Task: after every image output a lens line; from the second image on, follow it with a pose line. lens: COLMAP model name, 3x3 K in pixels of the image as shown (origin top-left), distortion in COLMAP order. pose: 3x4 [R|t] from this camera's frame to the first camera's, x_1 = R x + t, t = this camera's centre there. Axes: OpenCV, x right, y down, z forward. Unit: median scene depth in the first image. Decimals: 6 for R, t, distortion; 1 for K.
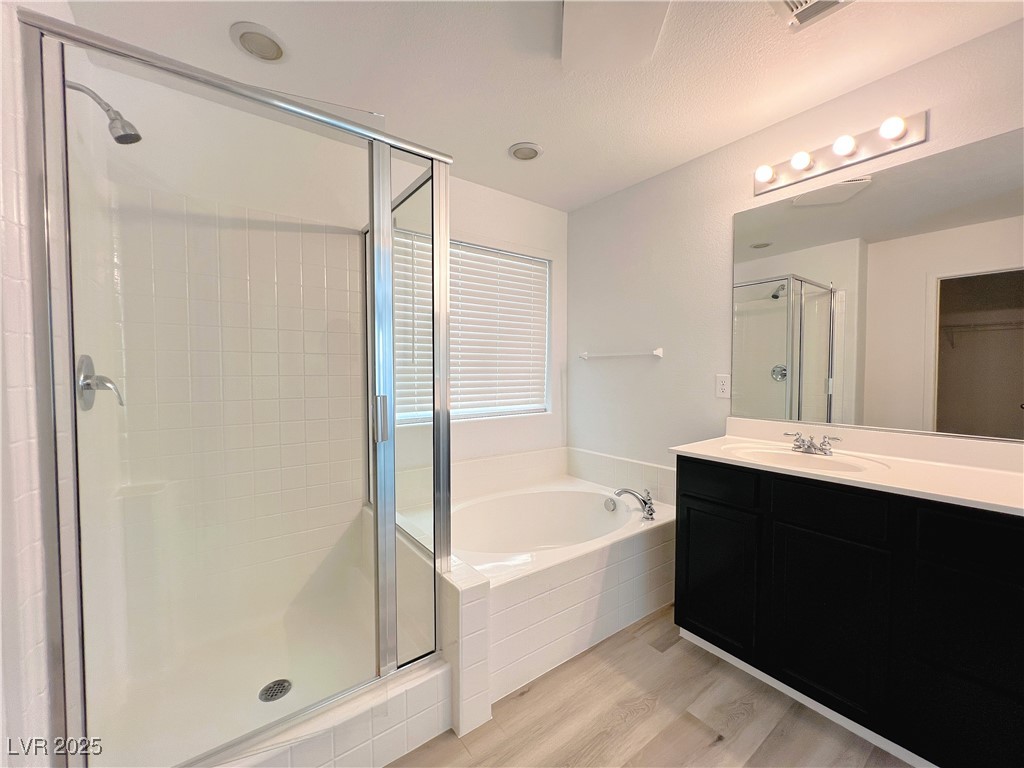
lens RADIAL K [[410.9, 0, 514.3], [0, 410.9, 384.6], [0, 0, 1]] dist [-0.002503, 0.000470]
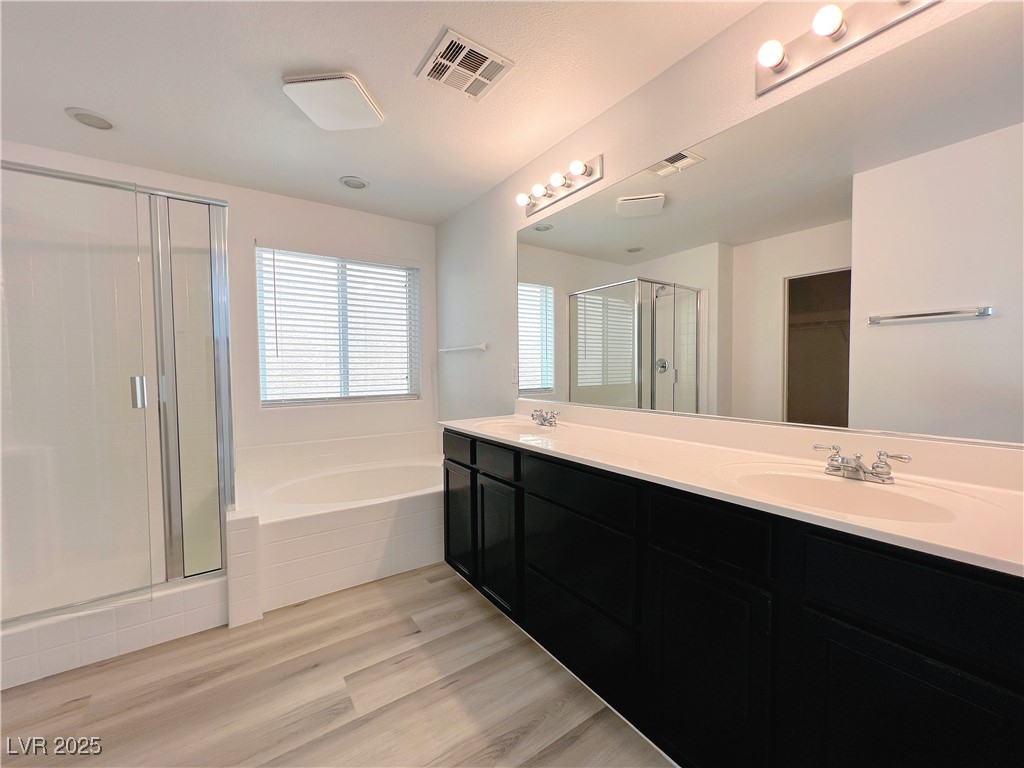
lens RADIAL K [[410.9, 0, 514.3], [0, 410.9, 384.6], [0, 0, 1]] dist [-0.002503, 0.000470]
pose [[0.999438, -0.005421, -0.033074, 0.703284], [0.005506, 0.999982, 0.002488, 0.042017], [0.033060, -0.002669, 0.999450, -0.267340]]
